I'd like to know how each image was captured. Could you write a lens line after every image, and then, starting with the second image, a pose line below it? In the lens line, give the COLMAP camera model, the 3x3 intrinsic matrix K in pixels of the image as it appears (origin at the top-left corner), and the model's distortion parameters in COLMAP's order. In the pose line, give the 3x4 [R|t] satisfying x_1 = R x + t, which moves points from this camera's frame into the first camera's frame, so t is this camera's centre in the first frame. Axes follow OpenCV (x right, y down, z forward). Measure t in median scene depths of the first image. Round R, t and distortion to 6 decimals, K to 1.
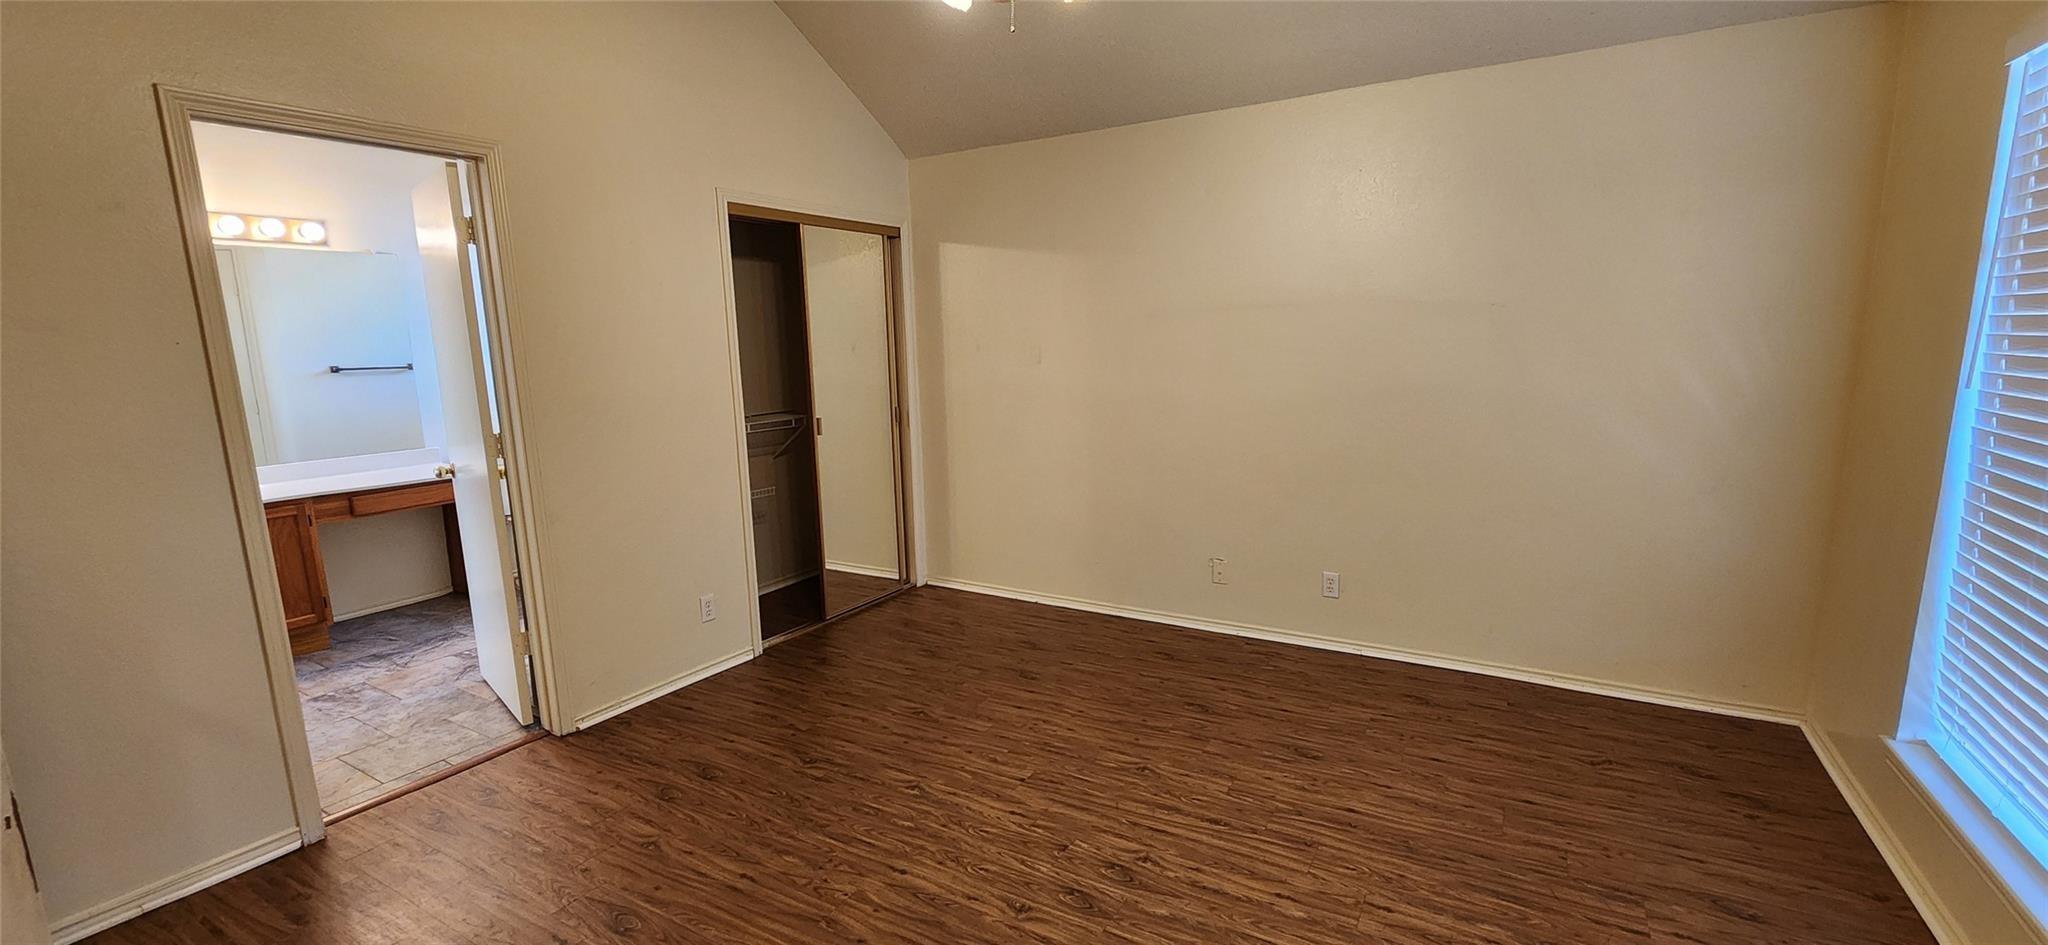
lens RADIAL K [[845.2, 0, 1026.3], [0, 845.2, 480.3], [0, 0, 1]] dist [-0.000322, -0.000076]
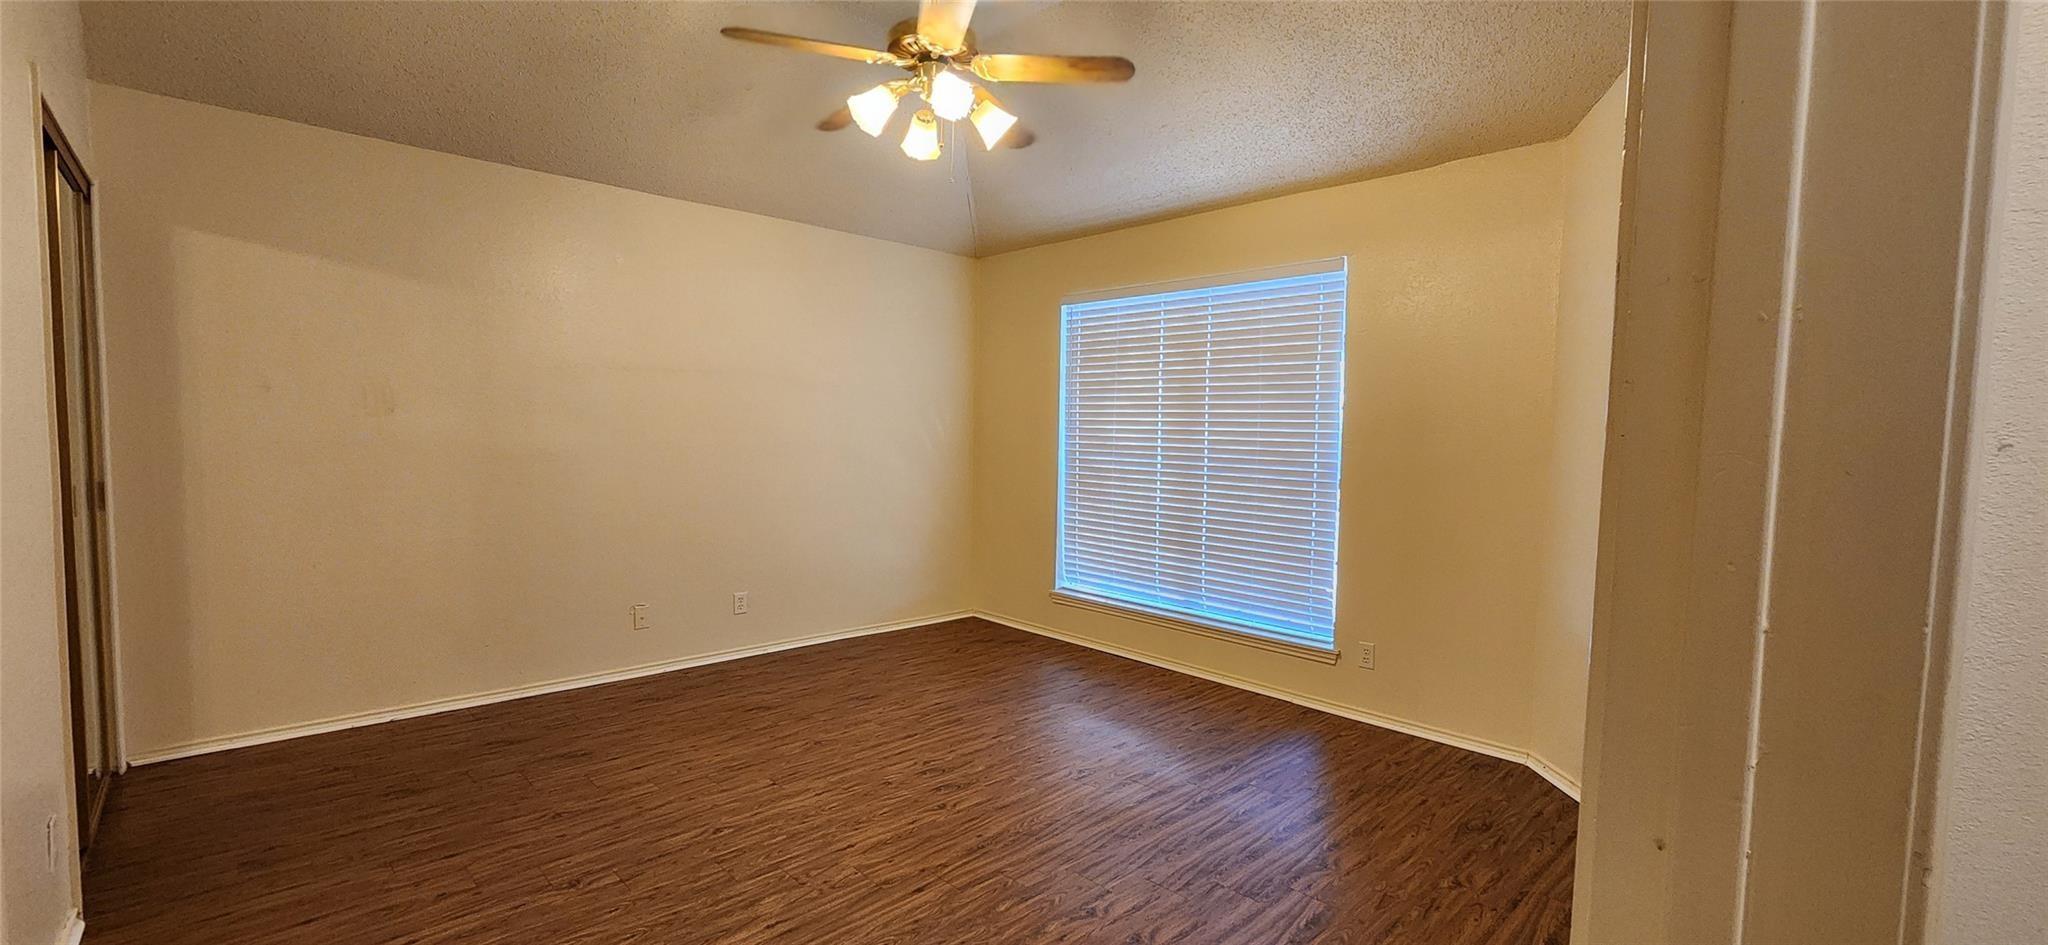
lens RADIAL K [[845.2, 0, 1023.3], [0, 845.2, 477.8], [0, 0, 1]] dist [-0.000322, -0.000076]
pose [[0.271058, -0.024992, 0.962238, -0.975453], [0.135595, 0.990686, -0.012466, 0.018010], [-0.952965, 0.133854, 0.271922, 0.343324]]
